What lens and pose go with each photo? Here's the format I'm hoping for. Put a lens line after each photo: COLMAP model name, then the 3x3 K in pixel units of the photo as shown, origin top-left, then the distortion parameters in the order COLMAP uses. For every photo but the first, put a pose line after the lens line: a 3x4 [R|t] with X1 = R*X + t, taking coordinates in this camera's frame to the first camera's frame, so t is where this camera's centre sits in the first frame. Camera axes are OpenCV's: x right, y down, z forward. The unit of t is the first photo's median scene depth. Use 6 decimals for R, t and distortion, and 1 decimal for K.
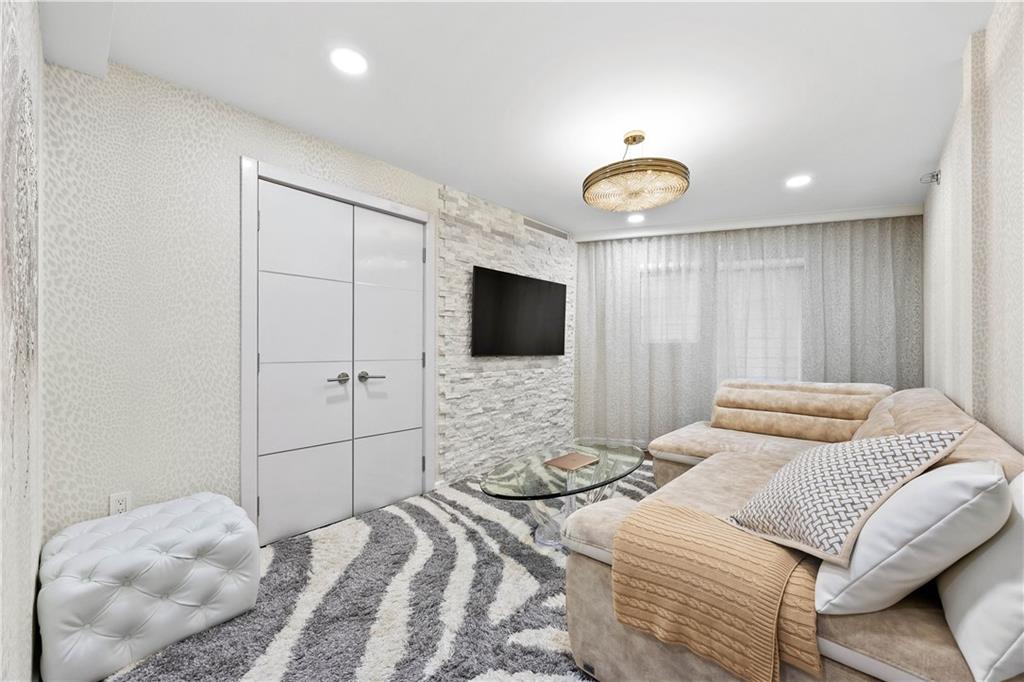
lens RADIAL K [[398.2, 0, 524.1], [0, 398.2, 346.9], [0, 0, 1]] dist [-0.000466, 0.000026]
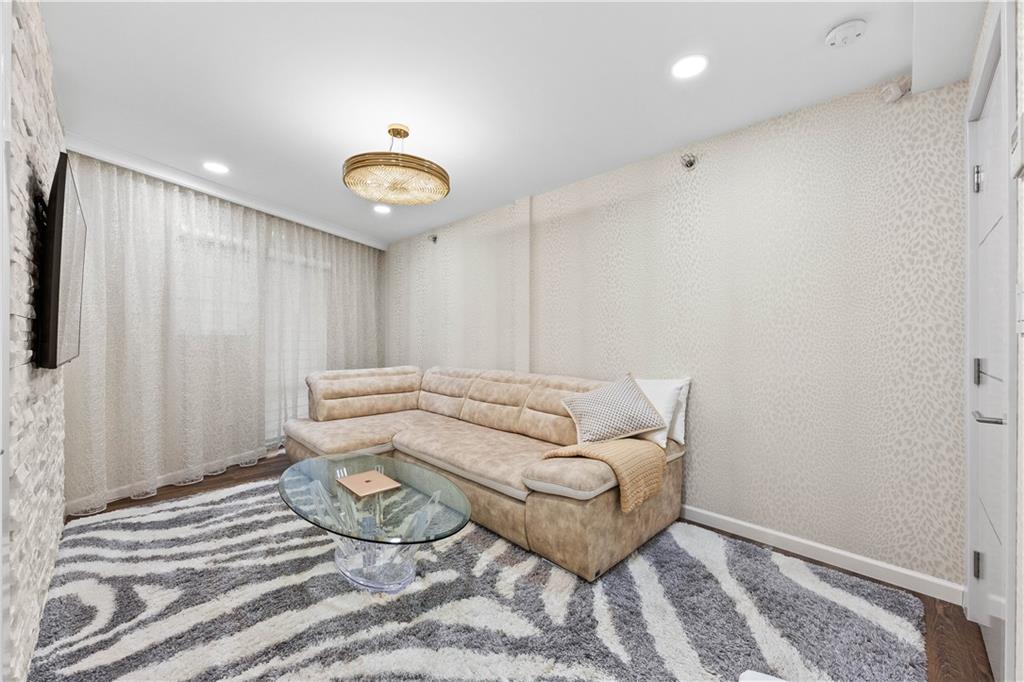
lens RADIAL K [[395.1, 0, 511.9], [0, 395.1, 337.9], [0, 0, 1]] dist [0.000135, 0.000299]
pose [[0.067336, -0.000630, 0.997730, -0.493759], [-0.005760, 0.999983, 0.001020, -0.011715], [-0.997714, -0.005816, 0.067331, 0.476578]]
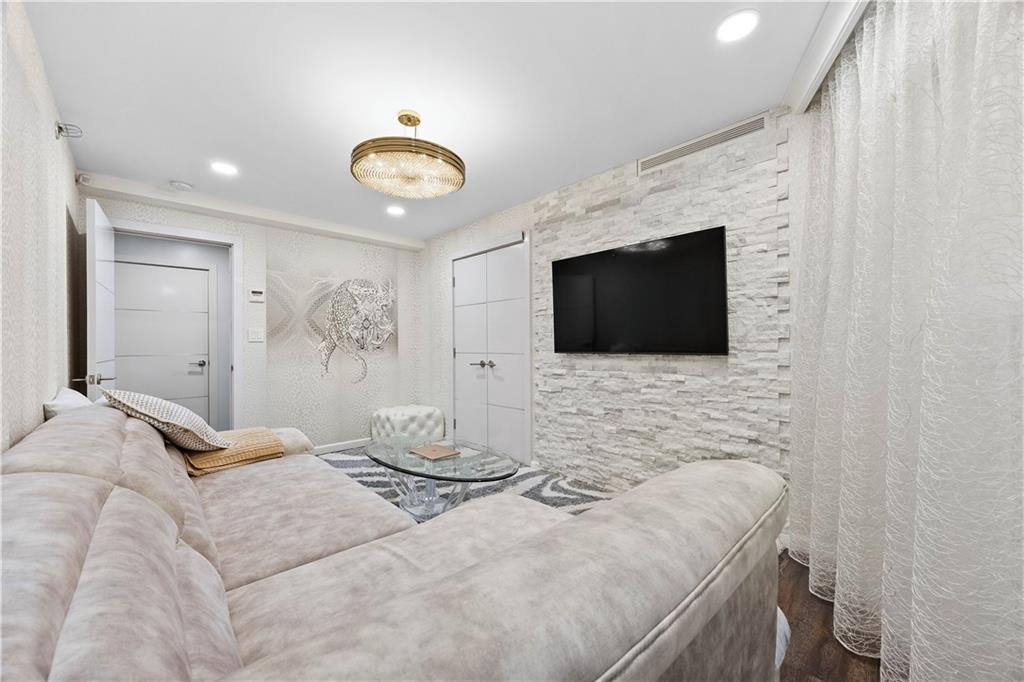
lens RADIAL K [[395.1, 0, 511.9], [0, 395.1, 337.9], [0, 0, 1]] dist [0.000135, 0.000299]
pose [[-0.091587, -0.013126, -0.995711, 0.839980], [0.017326, 0.999741, -0.014773, 0.000294], [0.995646, -0.018605, -0.091336, 0.954438]]
